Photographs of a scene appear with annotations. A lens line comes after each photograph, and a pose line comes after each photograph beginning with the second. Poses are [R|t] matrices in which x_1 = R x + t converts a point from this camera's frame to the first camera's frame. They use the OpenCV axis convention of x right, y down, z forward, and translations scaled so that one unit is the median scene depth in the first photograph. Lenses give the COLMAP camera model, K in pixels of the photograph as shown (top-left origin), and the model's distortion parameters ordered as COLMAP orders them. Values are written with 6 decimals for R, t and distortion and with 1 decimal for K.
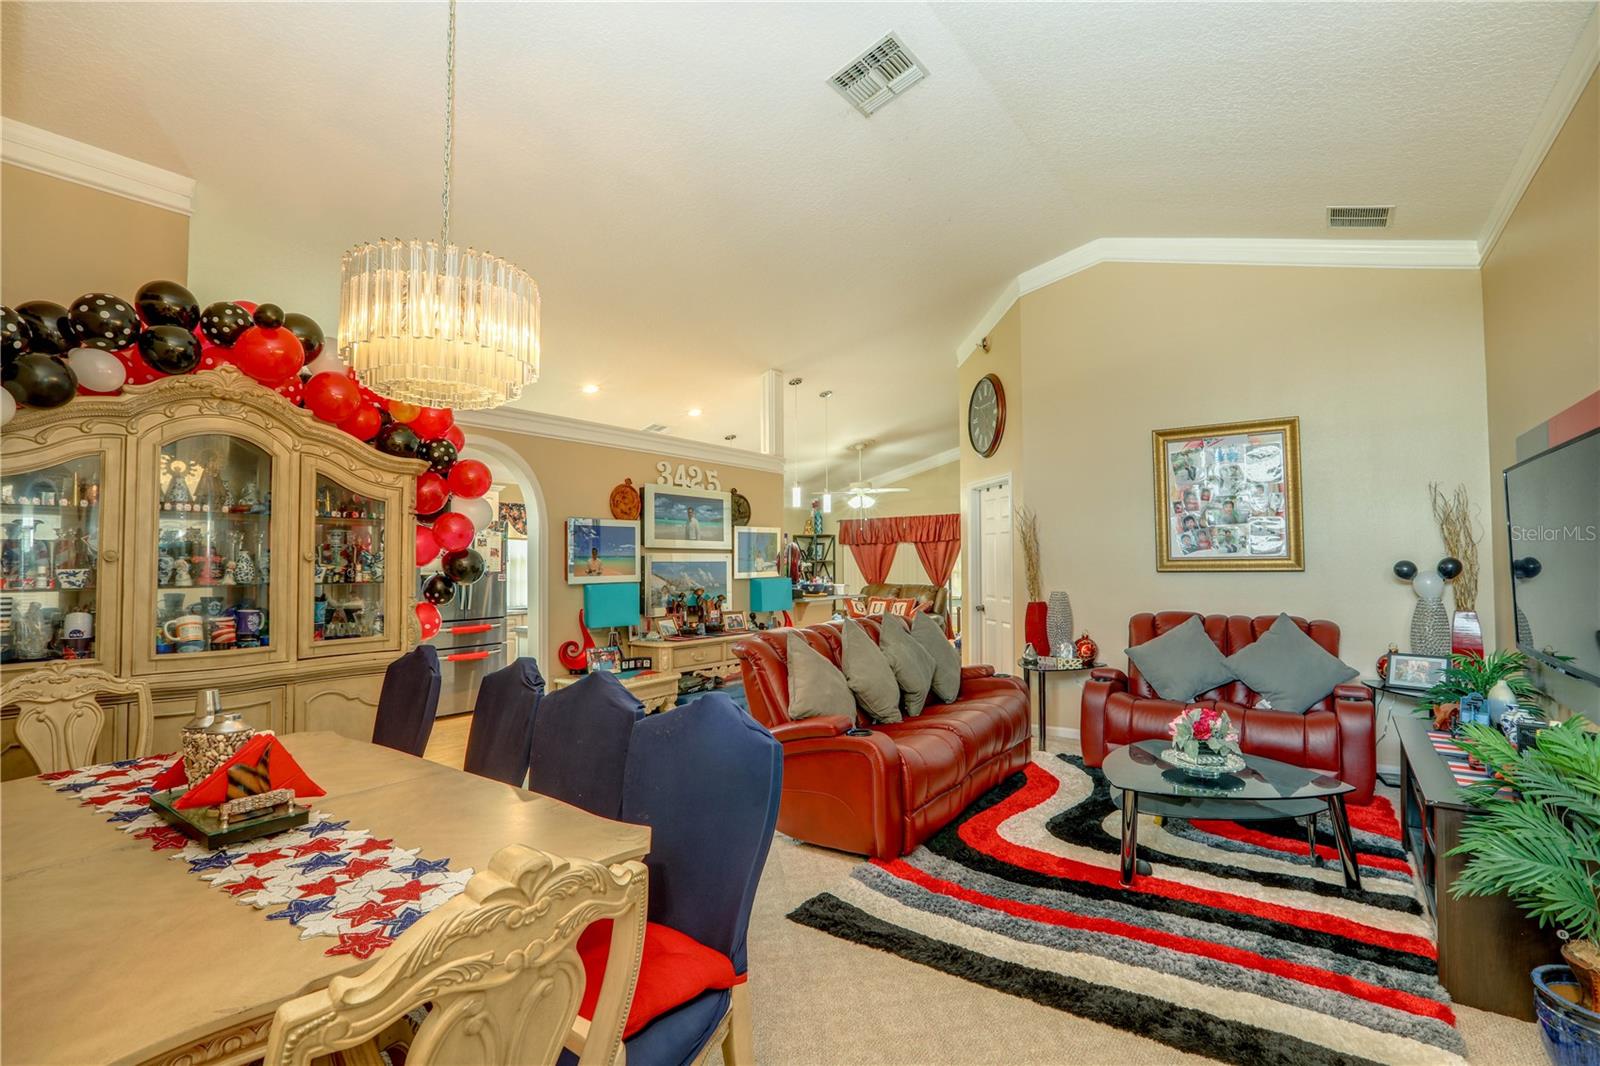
lens RADIAL K [[761.6, 0, 796.2], [0, 761.6, 537.3], [0, 0, 1]] dist [-0.075451, 0.048767]
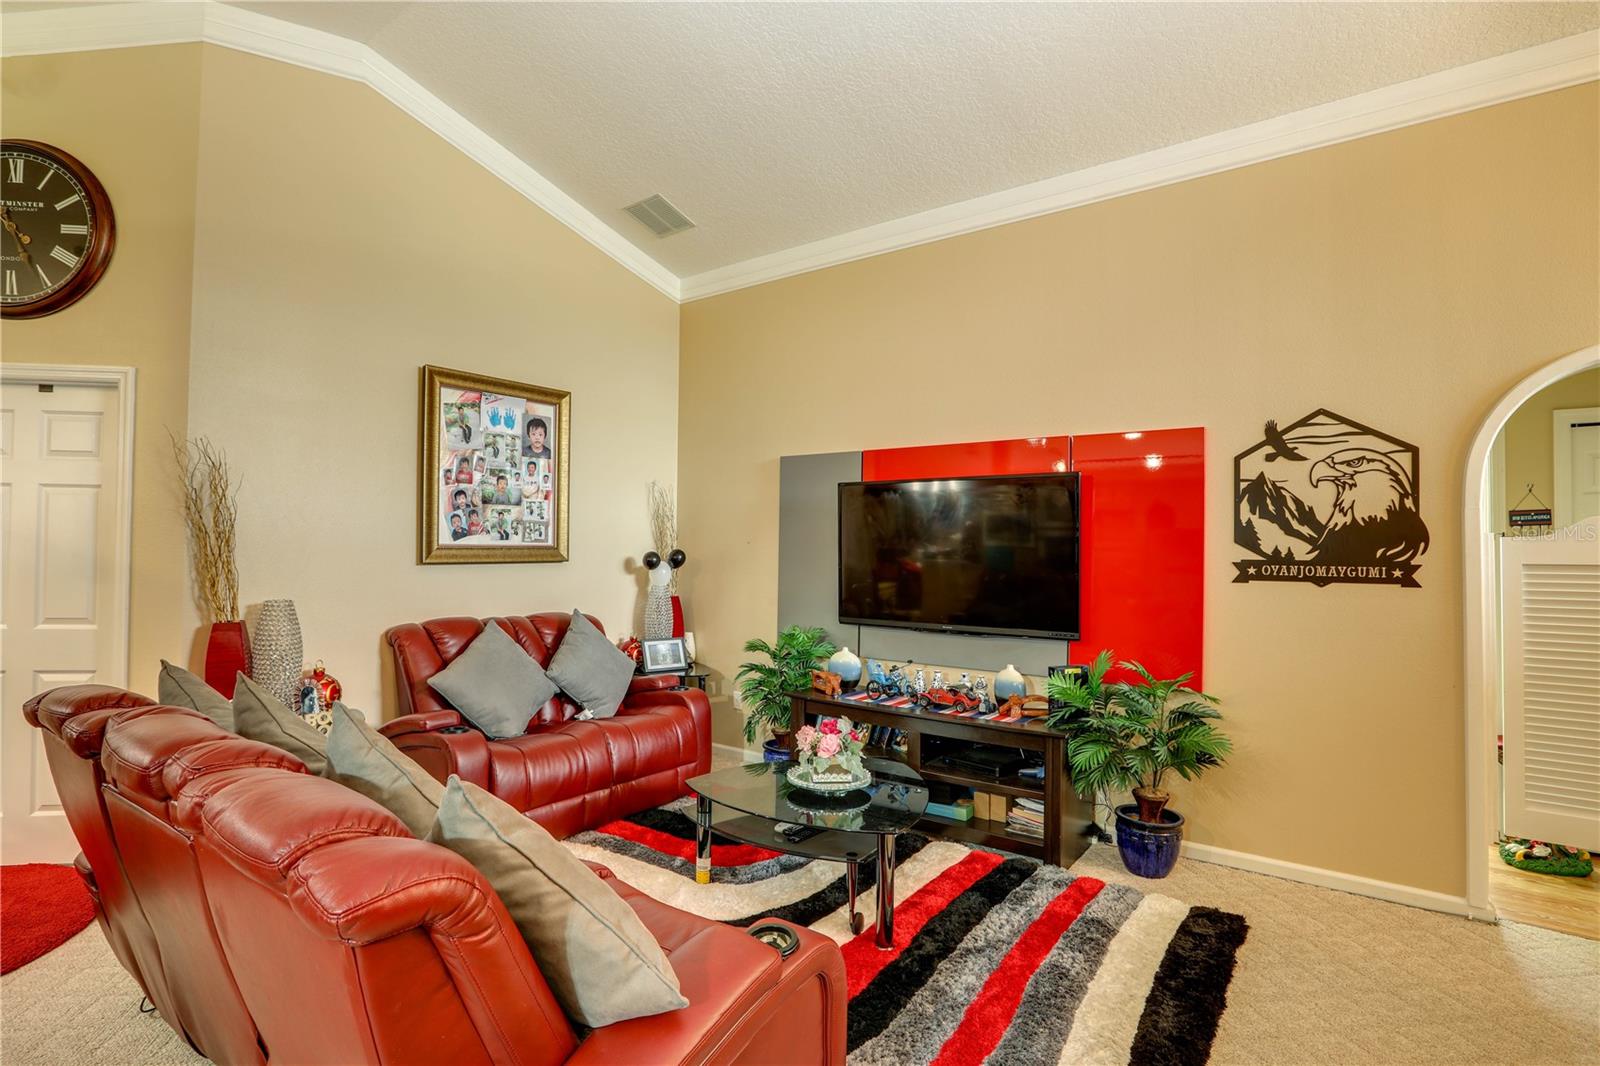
lens RADIAL K [[794.9, 0, 803.1], [0, 794.9, 528.9], [0, 0, 1]] dist [-0.003329, -0.000333]
pose [[0.018339, 0.031056, 0.999349, -0.265650], [-0.042899, 0.998621, -0.030246, 0.020181], [-0.998911, -0.042317, 0.019646, 0.630972]]
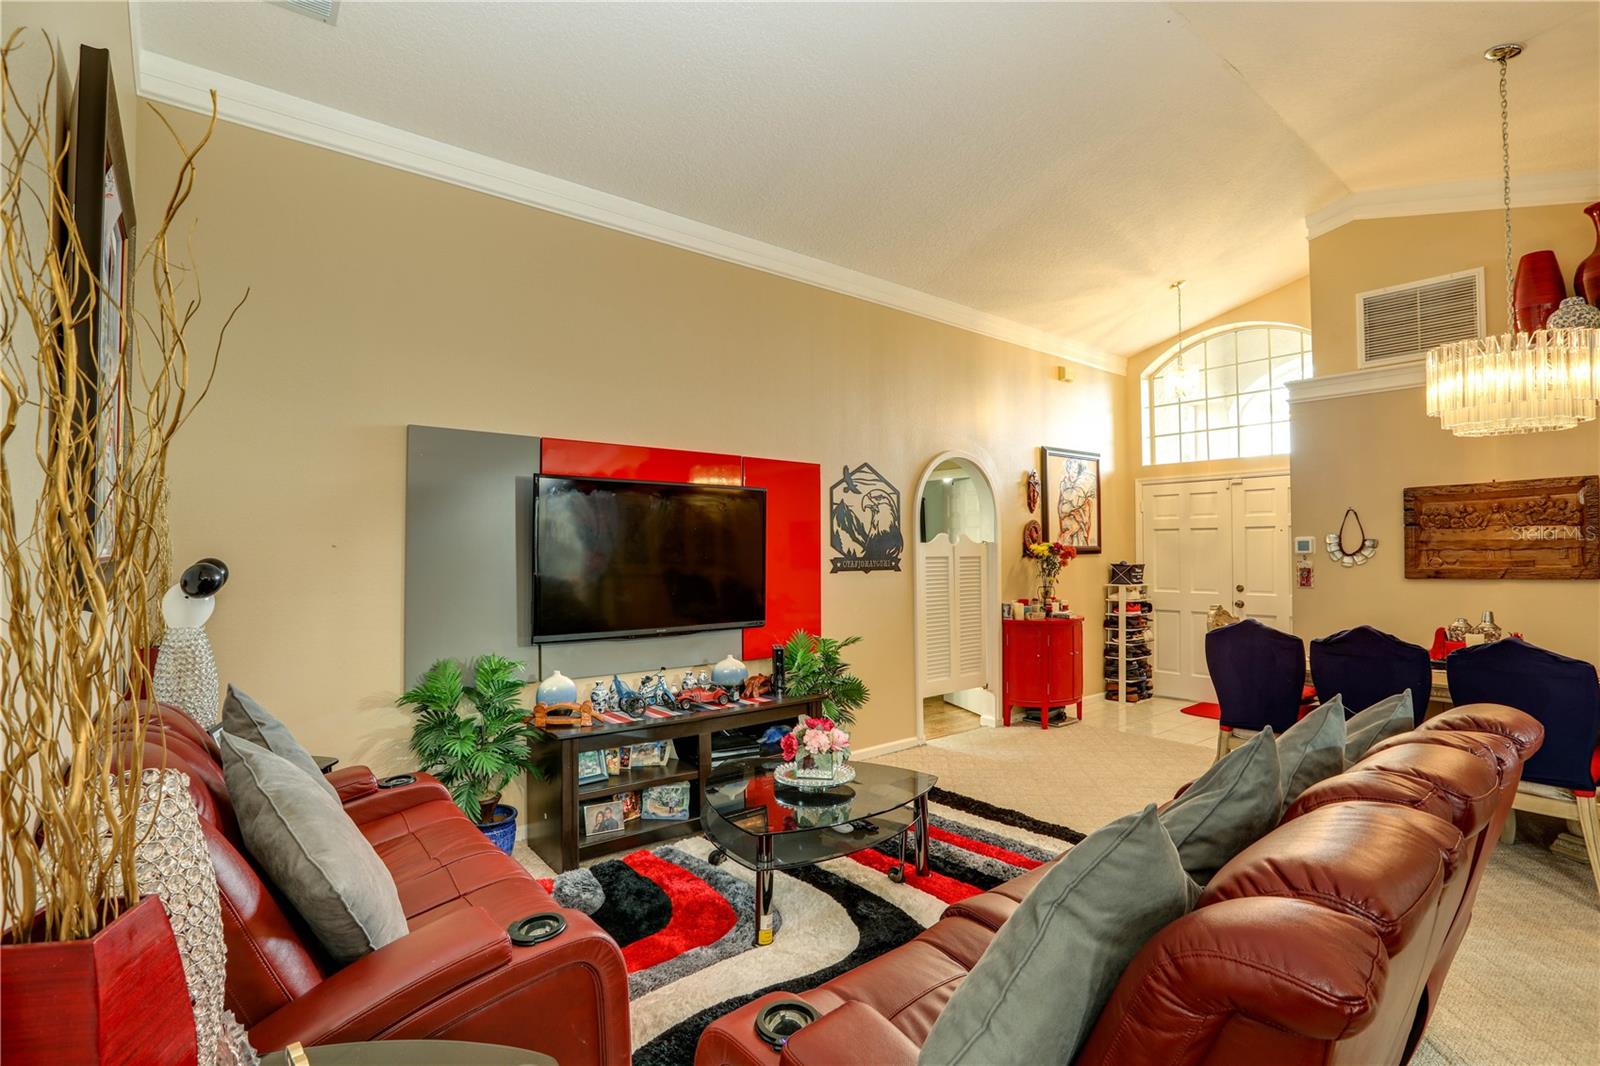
lens RADIAL K [[761.6, 0, 796.2], [0, 761.6, 537.3], [0, 0, 1]] dist [-0.075451, 0.048767]
pose [[-0.960673, 0.017900, 0.277105, 0.186058], [0.002377, 0.998414, -0.056253, 0.037736], [-0.277672, -0.053382, -0.959192, 1.186826]]
